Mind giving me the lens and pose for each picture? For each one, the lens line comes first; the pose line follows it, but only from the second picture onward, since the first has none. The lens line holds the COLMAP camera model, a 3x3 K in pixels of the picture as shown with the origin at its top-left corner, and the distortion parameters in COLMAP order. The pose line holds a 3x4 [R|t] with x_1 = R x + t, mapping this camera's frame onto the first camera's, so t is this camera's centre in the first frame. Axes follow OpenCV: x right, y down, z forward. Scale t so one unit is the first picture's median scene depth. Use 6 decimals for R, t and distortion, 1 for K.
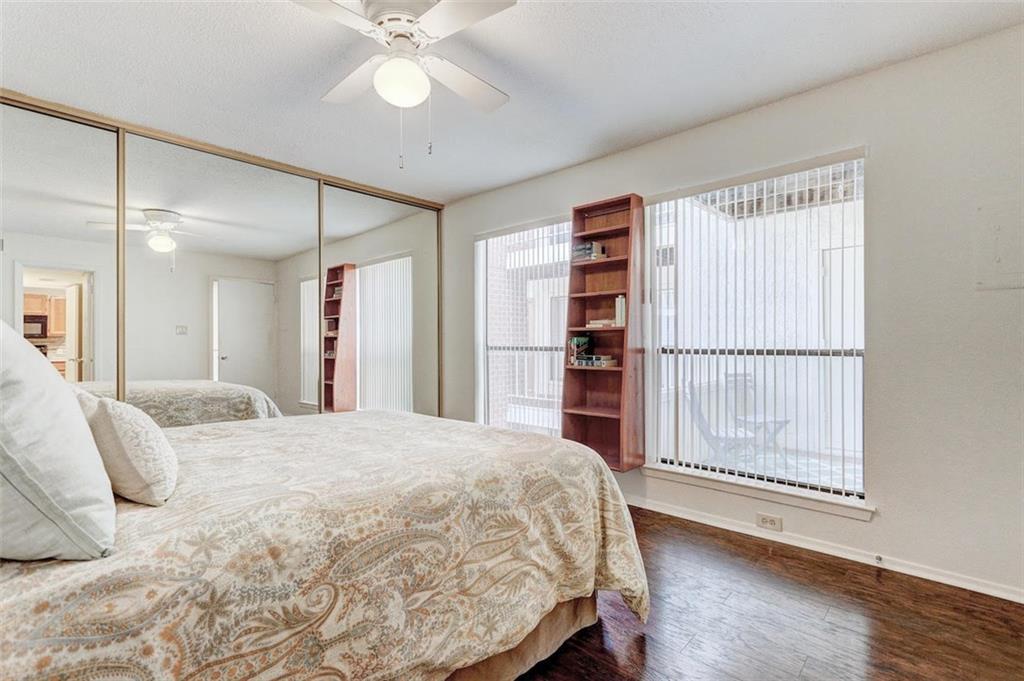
lens RADIAL K [[471.8, 0, 512.0], [0, 471.8, 340.5], [0, 0, 1]] dist [0.015503, -0.000094]
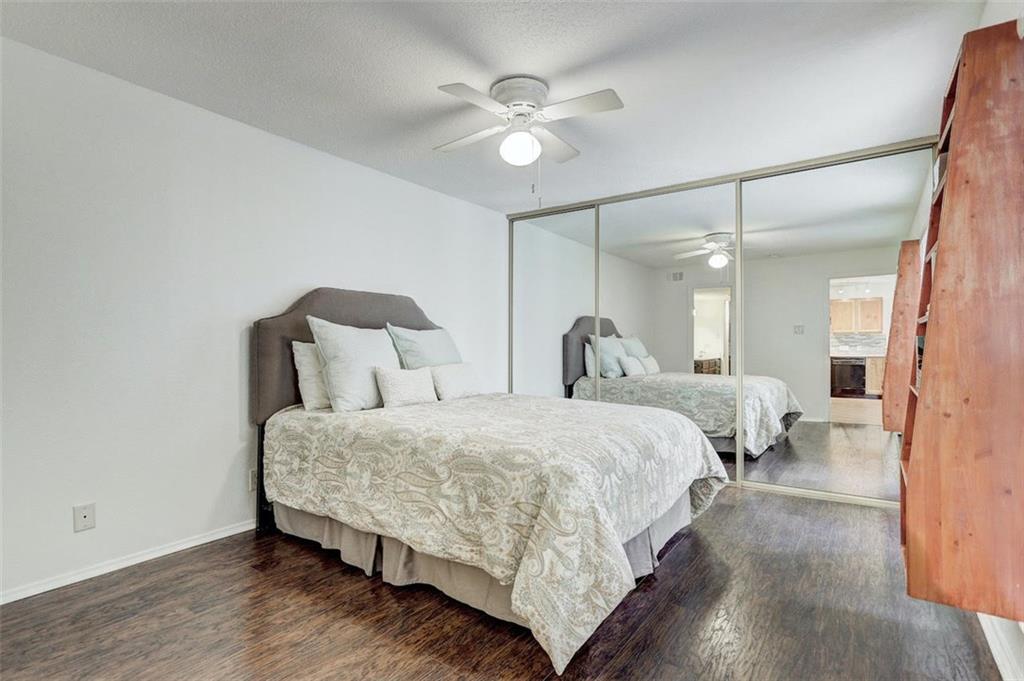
lens RADIAL K [[510.2, 0, 512.0], [0, 510.2, 340.5], [0, 0, 1]] dist [-0.002629, -0.000236]
pose [[0.127589, -0.004379, -0.991818, 1.497987], [0.003648, 0.999986, -0.003946, -0.001345], [0.991820, -0.003115, 0.127603, 1.012006]]
